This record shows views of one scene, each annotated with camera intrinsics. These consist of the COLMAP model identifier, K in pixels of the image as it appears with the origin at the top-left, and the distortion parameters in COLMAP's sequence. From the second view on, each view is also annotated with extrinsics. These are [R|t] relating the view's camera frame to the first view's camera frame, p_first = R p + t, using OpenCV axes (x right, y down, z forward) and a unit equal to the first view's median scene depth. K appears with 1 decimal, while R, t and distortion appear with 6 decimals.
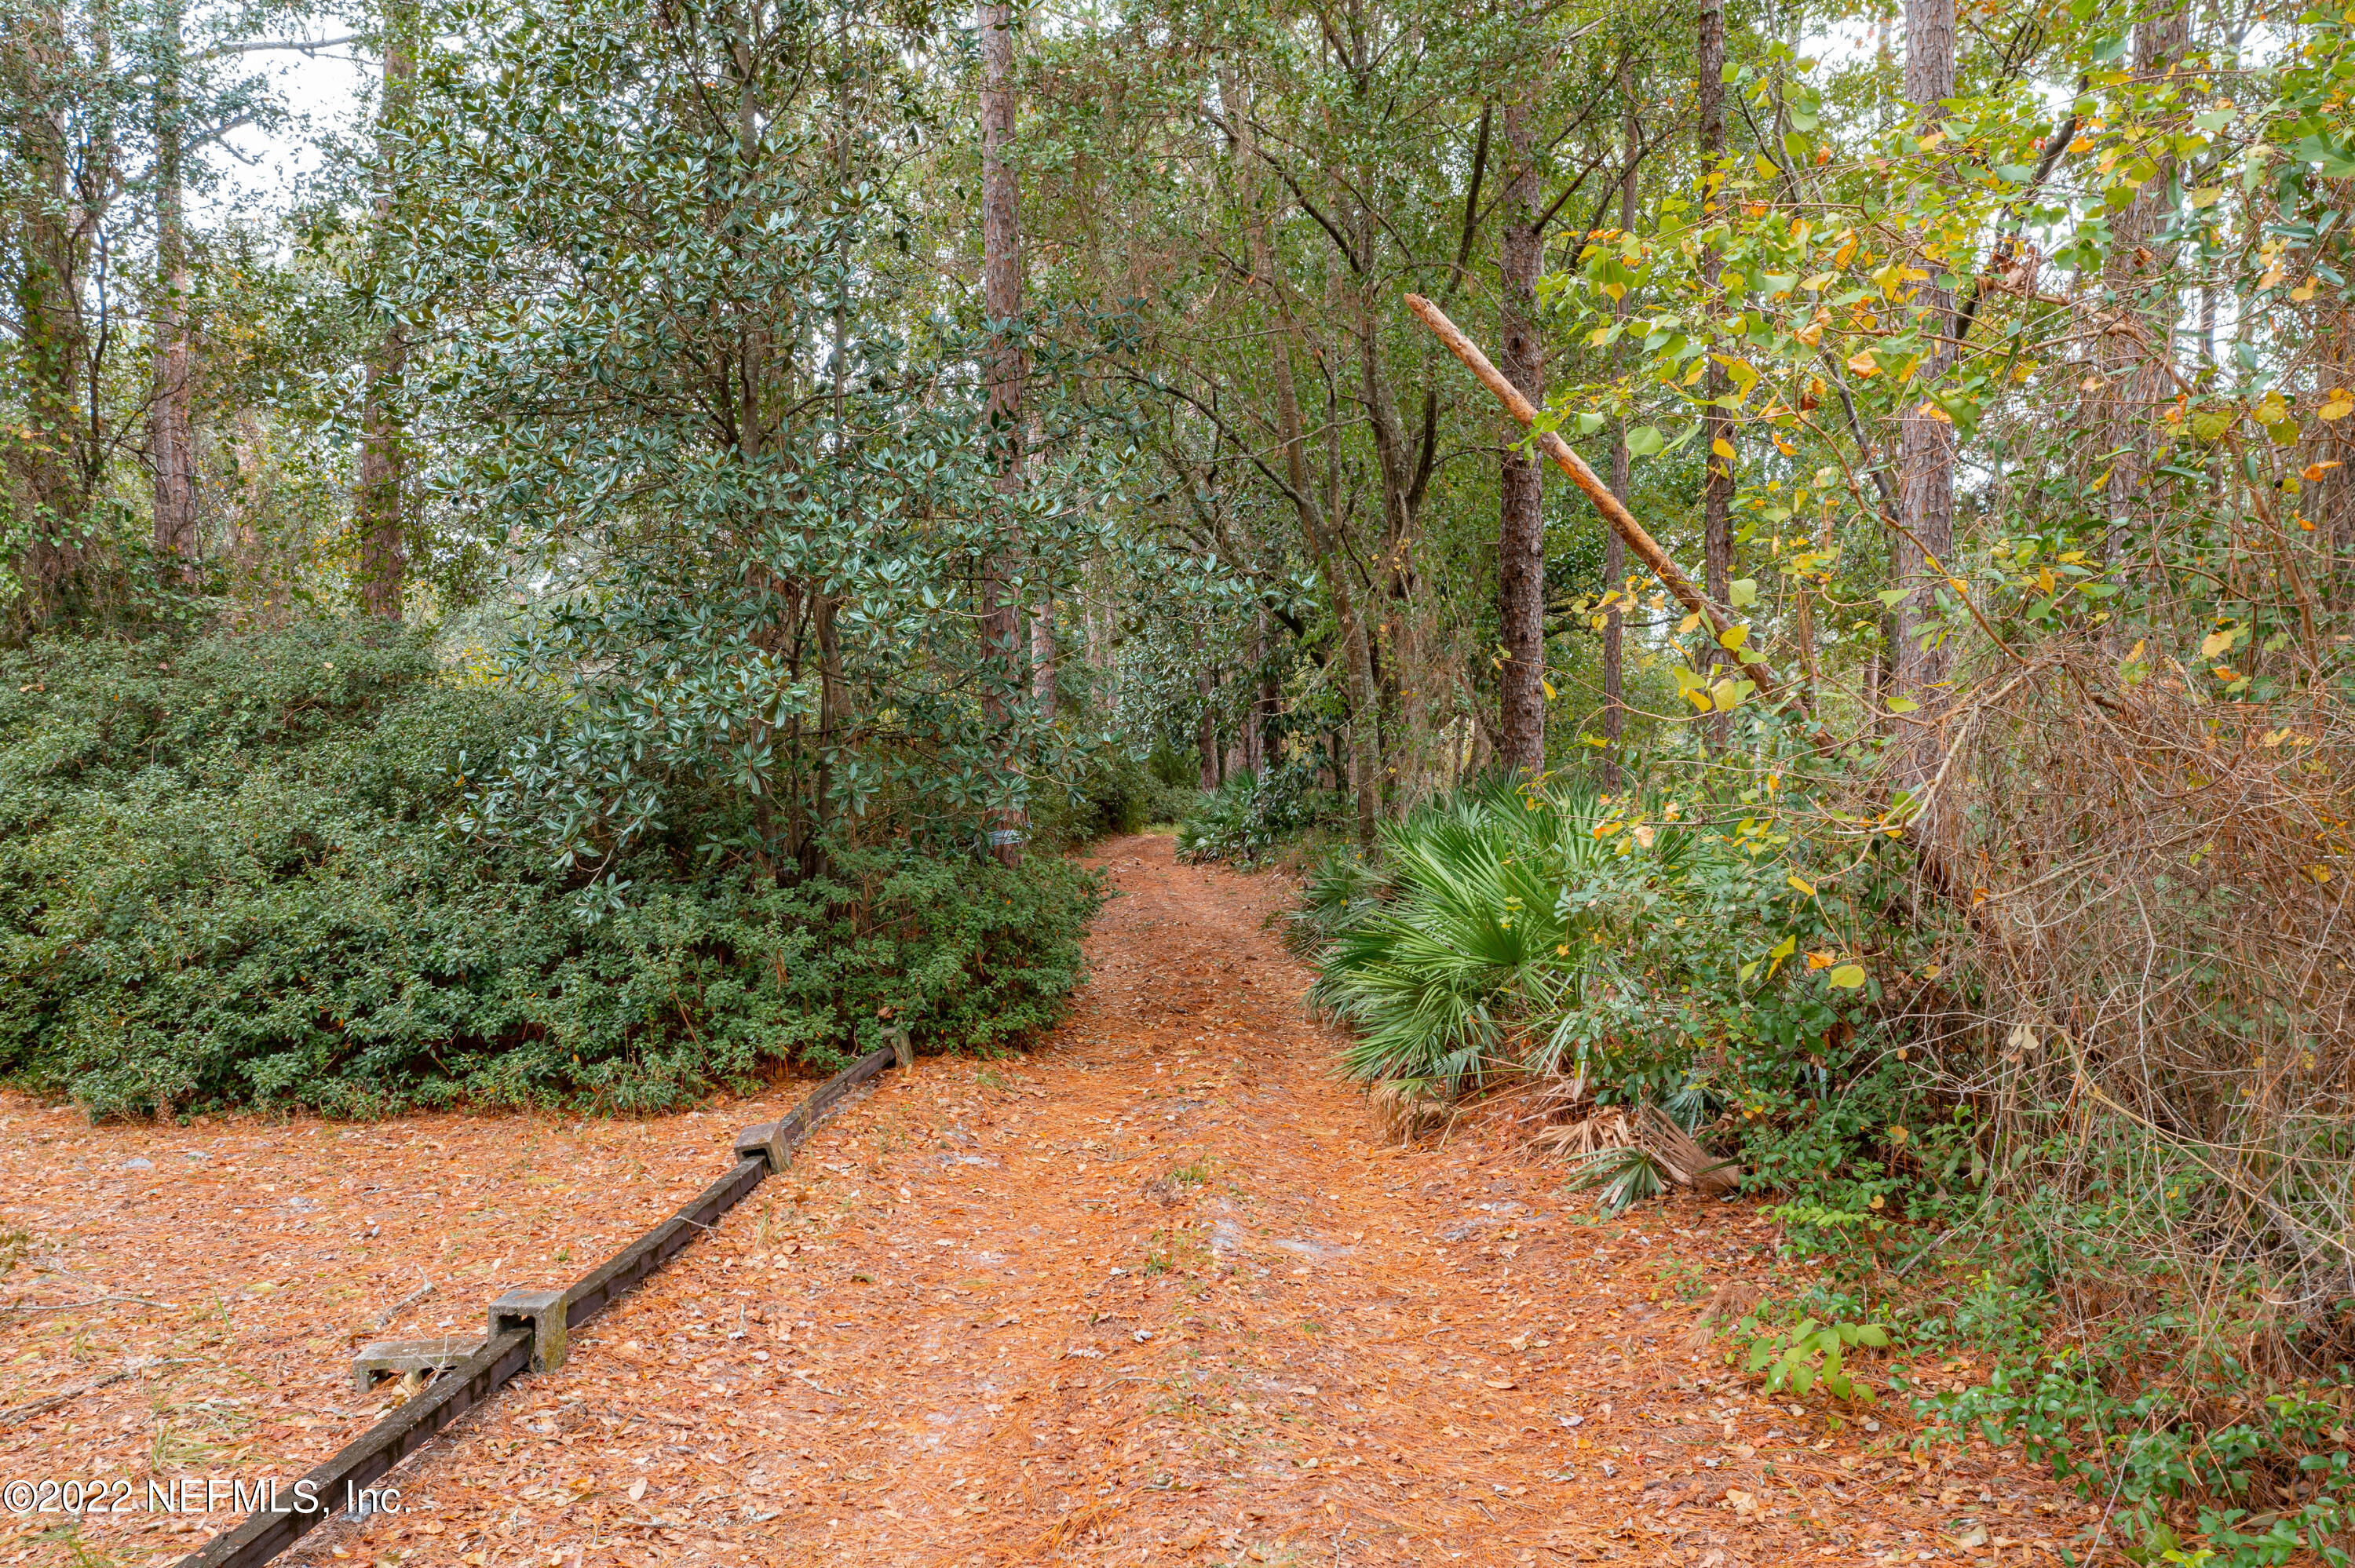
lens RADIAL K [[1898.6, 0, 1177.6], [0, 1898.6, 786.7], [0, 0, 1]] dist [0.000976, 0.000015]
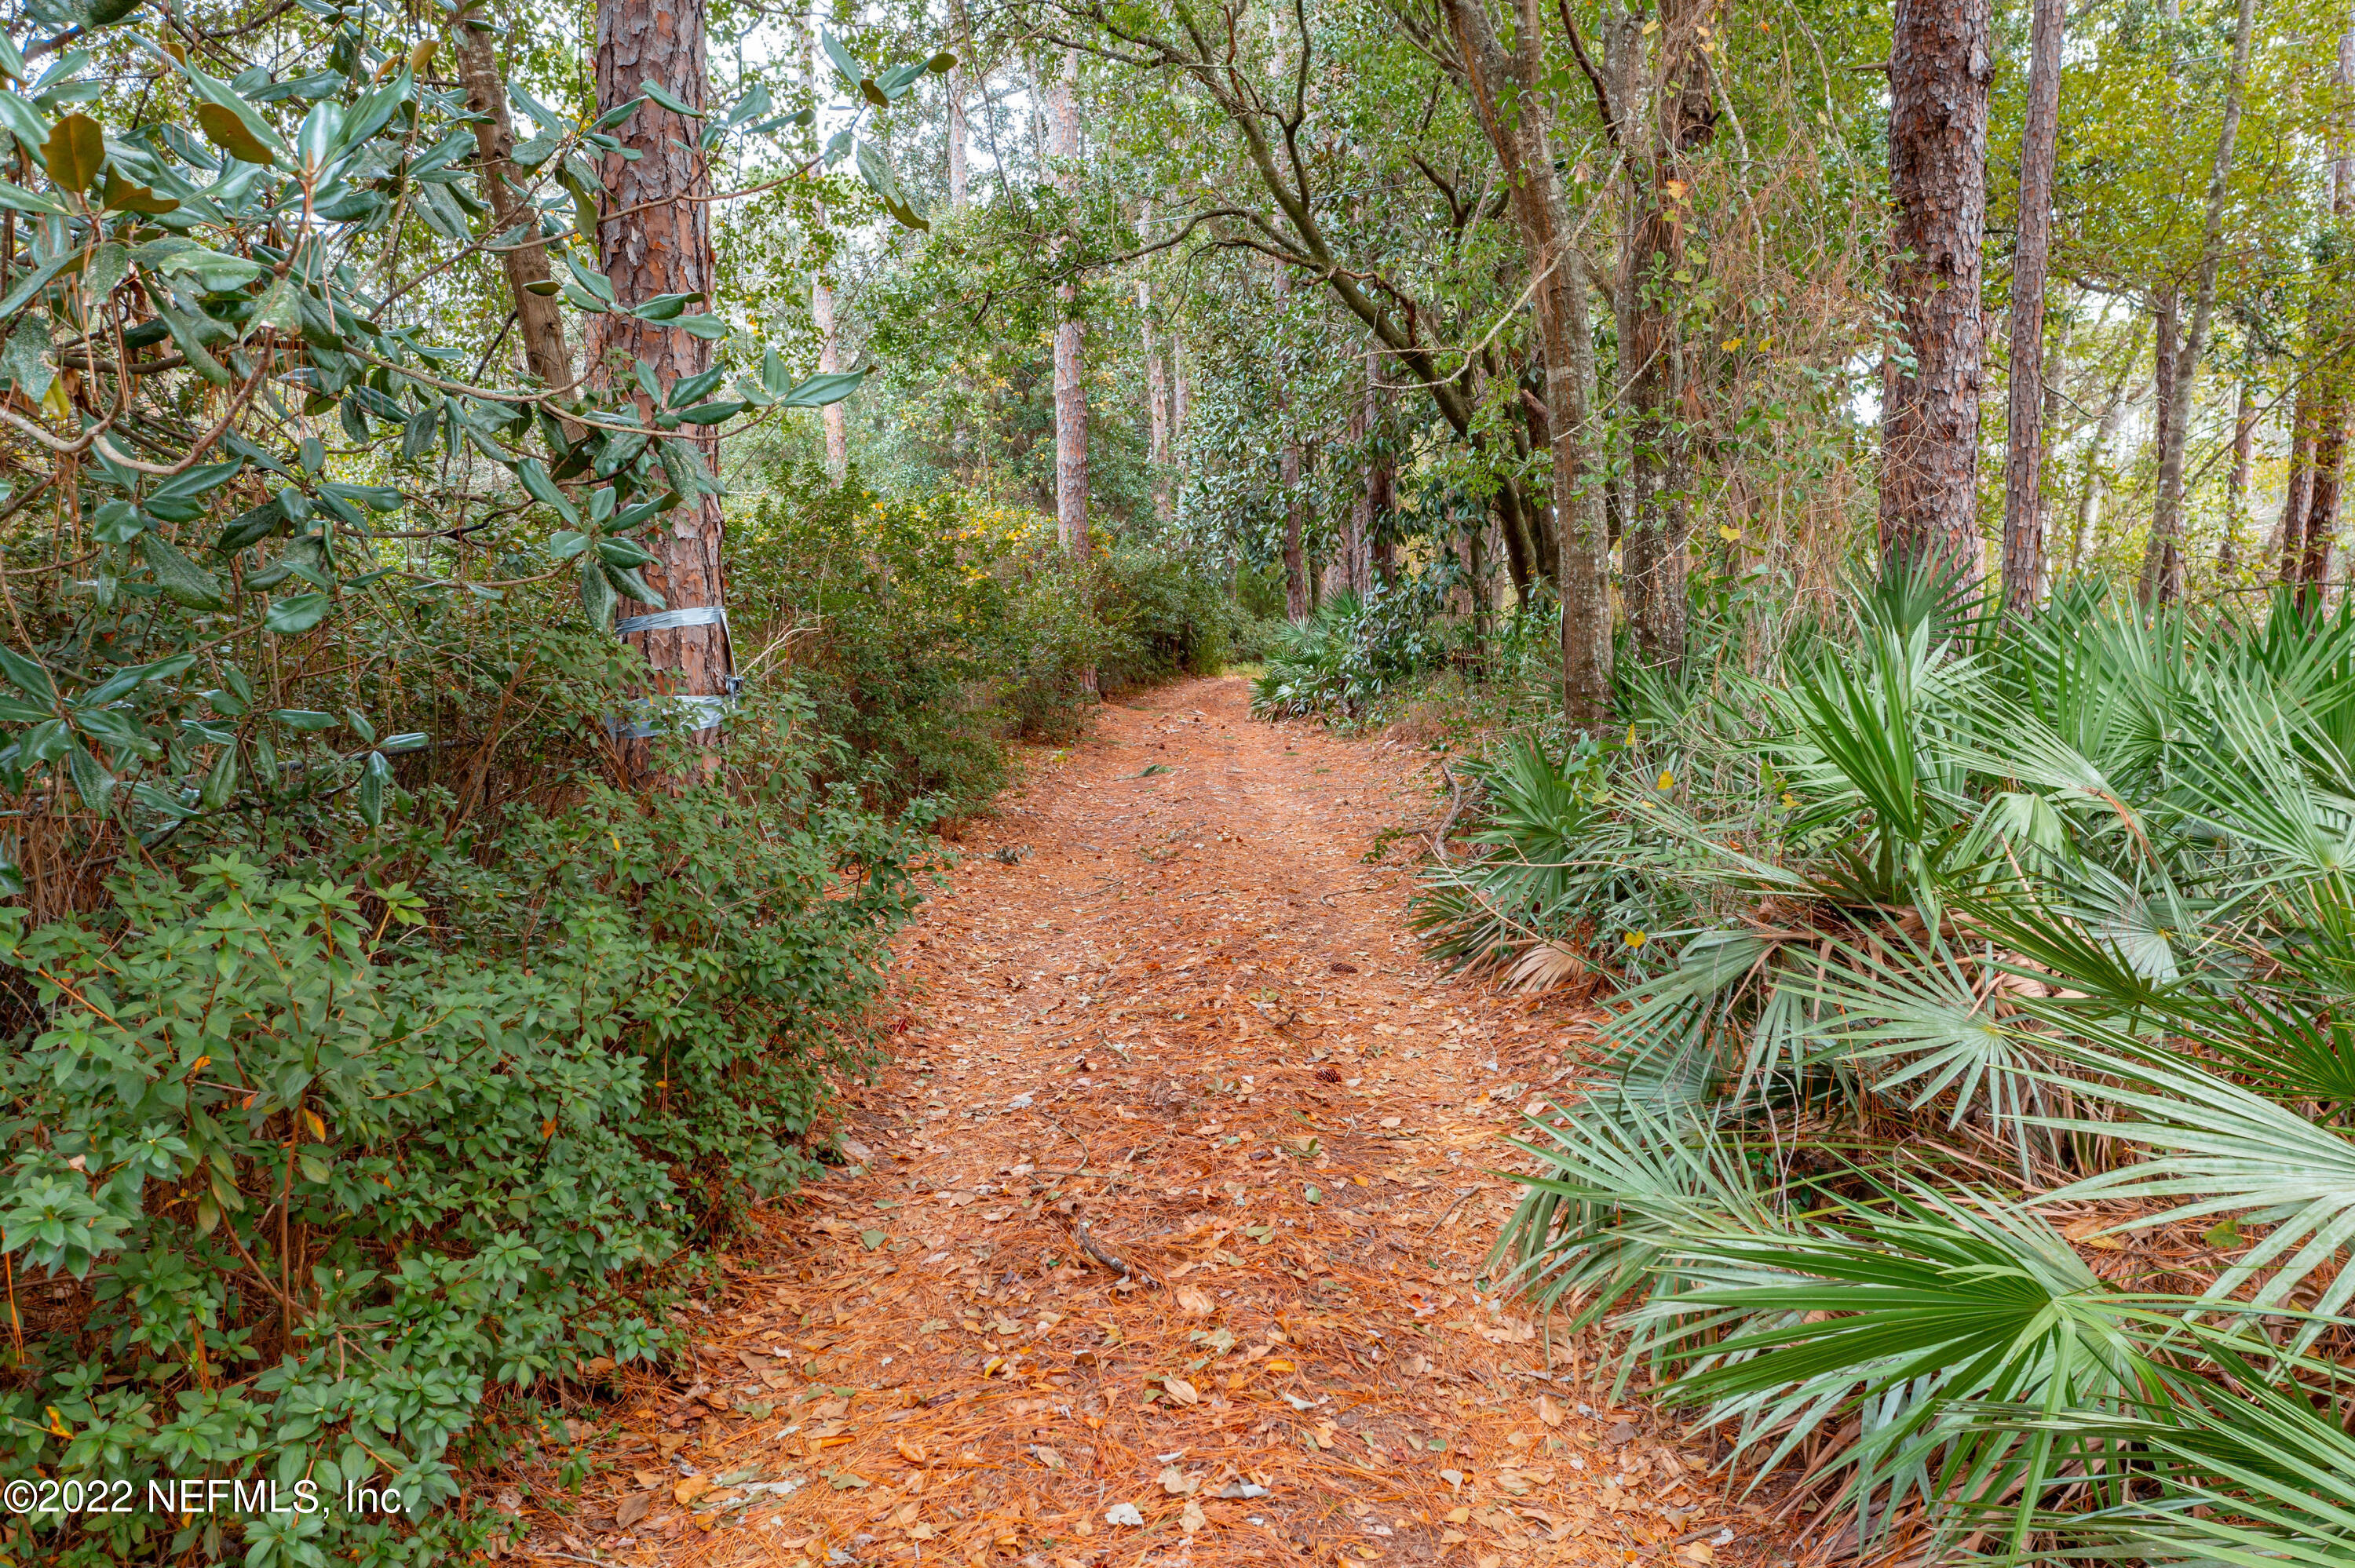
lens RADIAL K [[1905.3, 0, 1179.8], [0, 1905.3, 781.9], [0, 0, 1]] dist [-0.006546, -0.000563]
pose [[0.998566, 0.001163, -0.053526, 0.011643], [0.003283, 0.996554, 0.082885, 0.003650], [0.053438, -0.082942, 0.995121, 0.273642]]
